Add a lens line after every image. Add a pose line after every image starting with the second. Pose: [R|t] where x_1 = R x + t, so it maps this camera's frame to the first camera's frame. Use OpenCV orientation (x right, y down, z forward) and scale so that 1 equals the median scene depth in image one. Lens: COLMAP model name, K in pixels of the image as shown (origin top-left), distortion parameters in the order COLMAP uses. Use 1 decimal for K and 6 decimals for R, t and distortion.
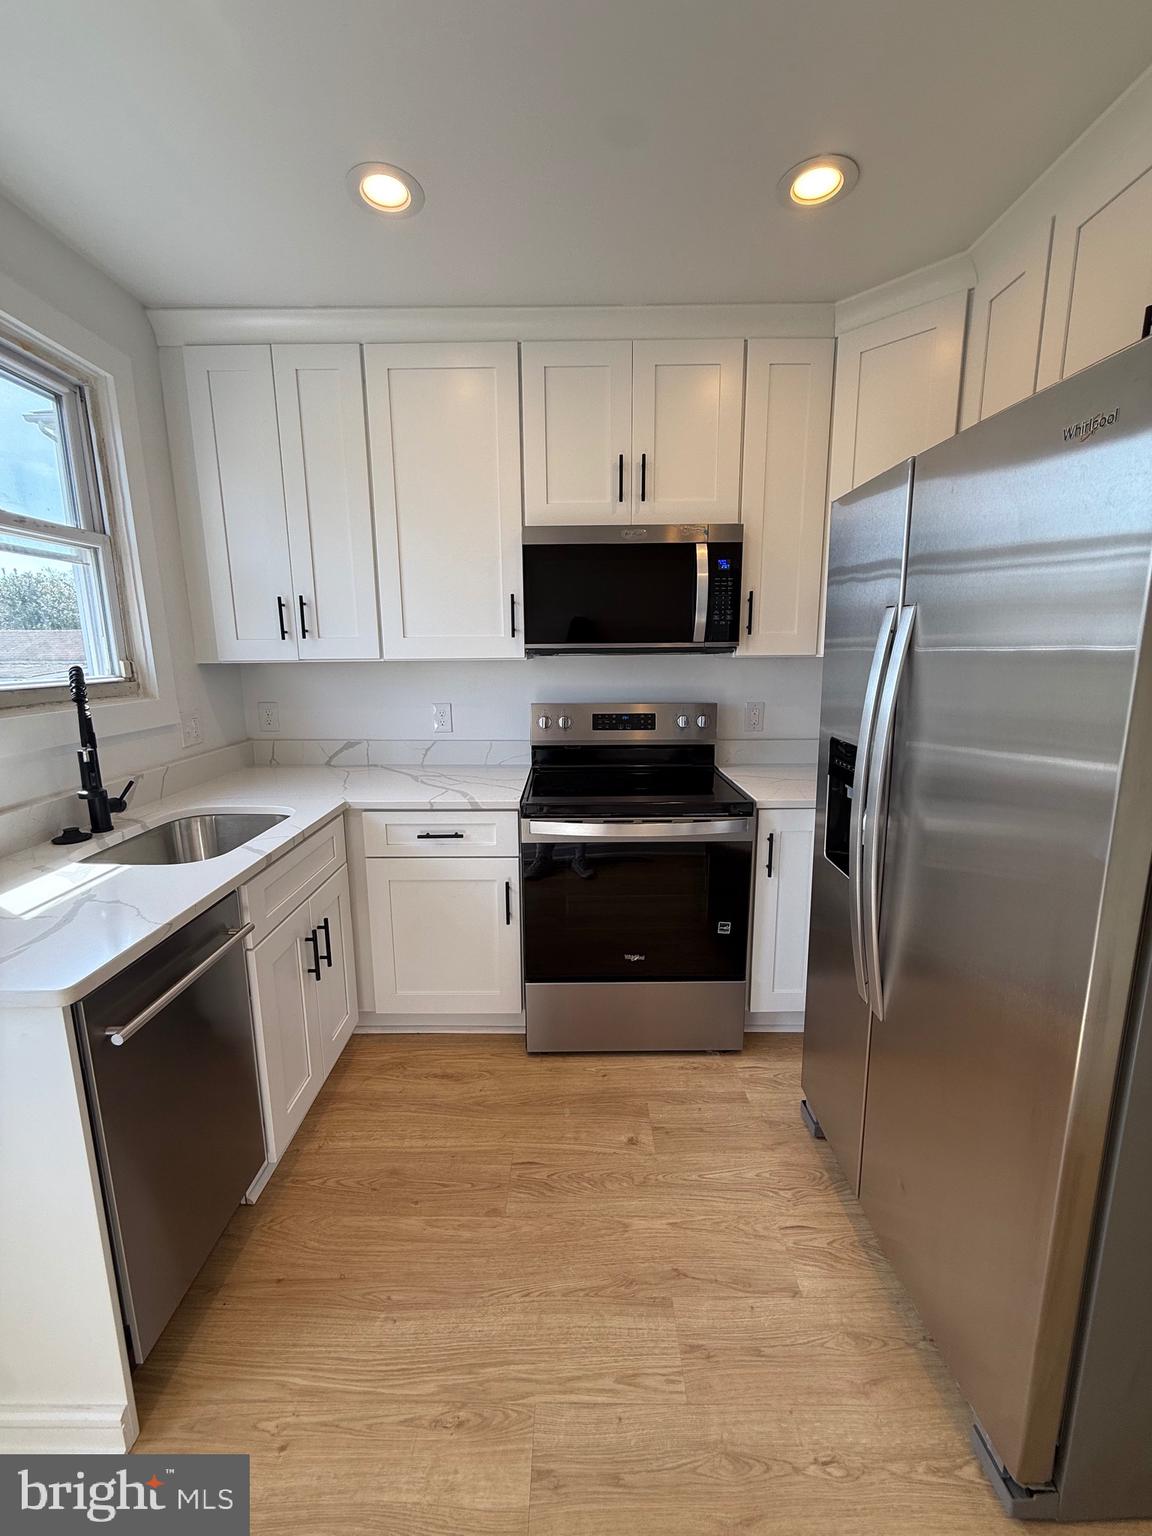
lens RADIAL K [[613.7, 0, 579.0], [0, 613.7, 761.1], [0, 0, 1]] dist [-0.001316, 0.000490]
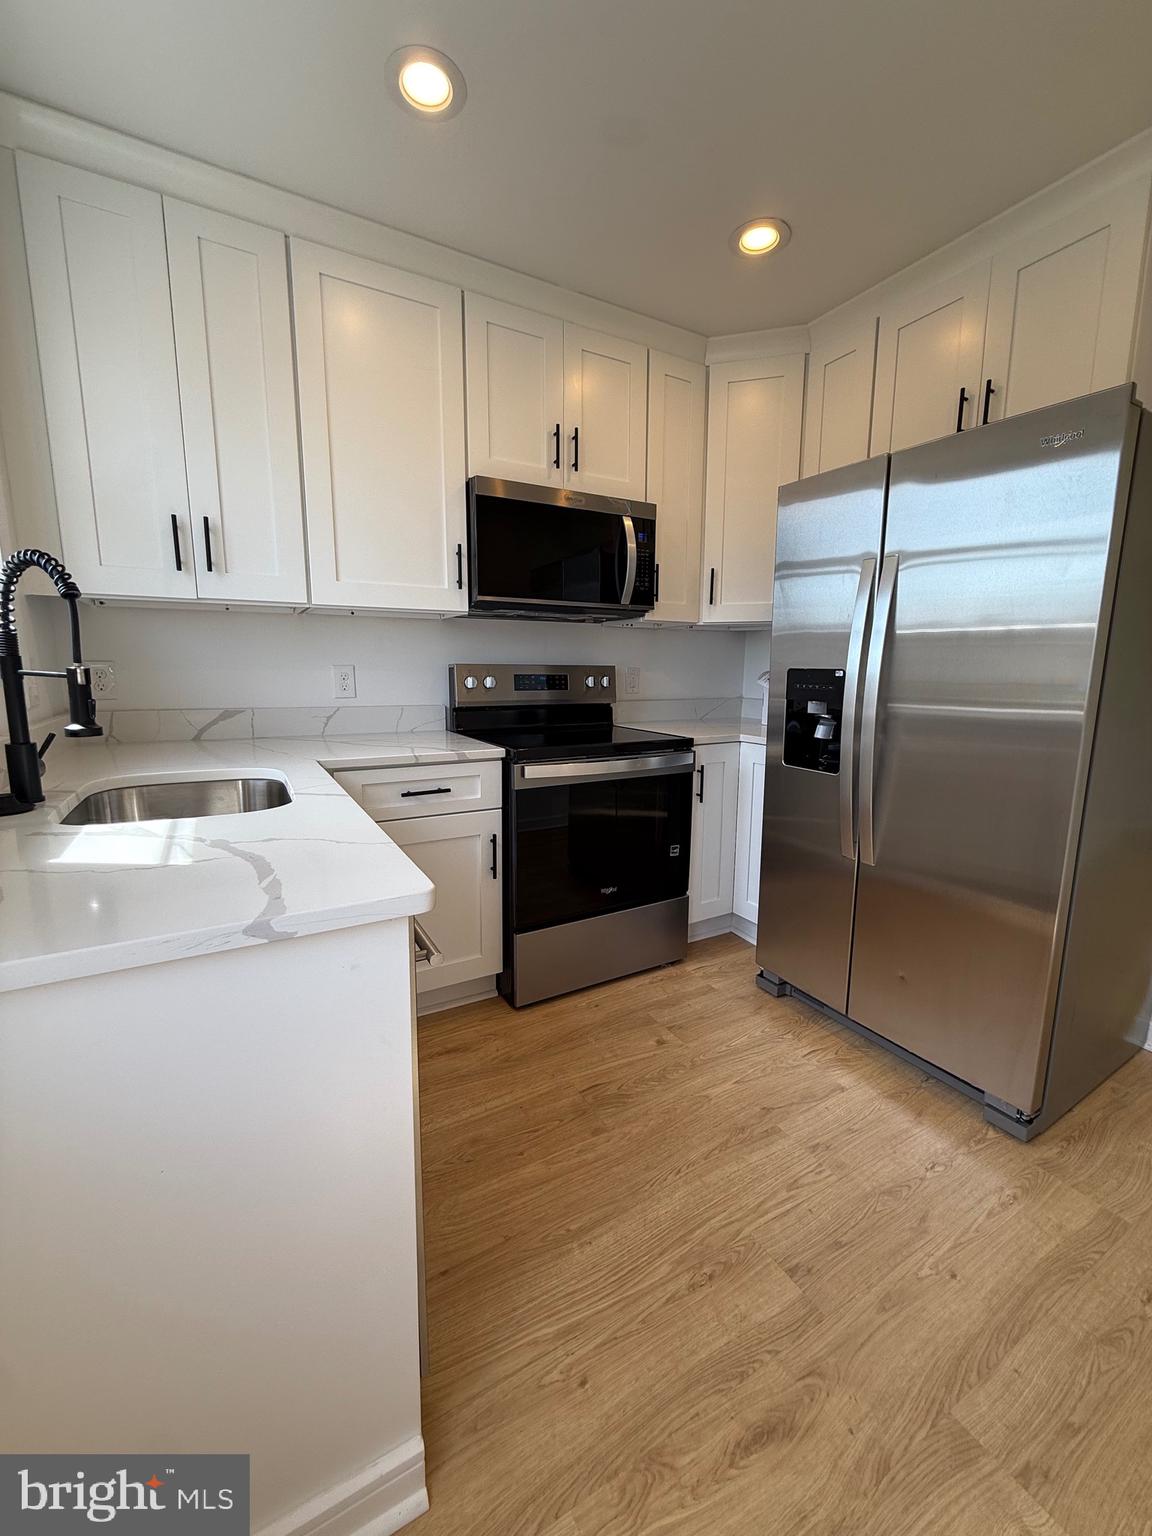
lens RADIAL K [[613.4, 0, 574.3], [0, 613.4, 762.7], [0, 0, 1]] dist [-0.001406, -0.000100]
pose [[0.868874, -0.064366, 0.490831, -0.570825], [0.077918, 0.996934, -0.007195, 0.120432], [-0.488863, 0.044496, 0.871225, 0.099311]]
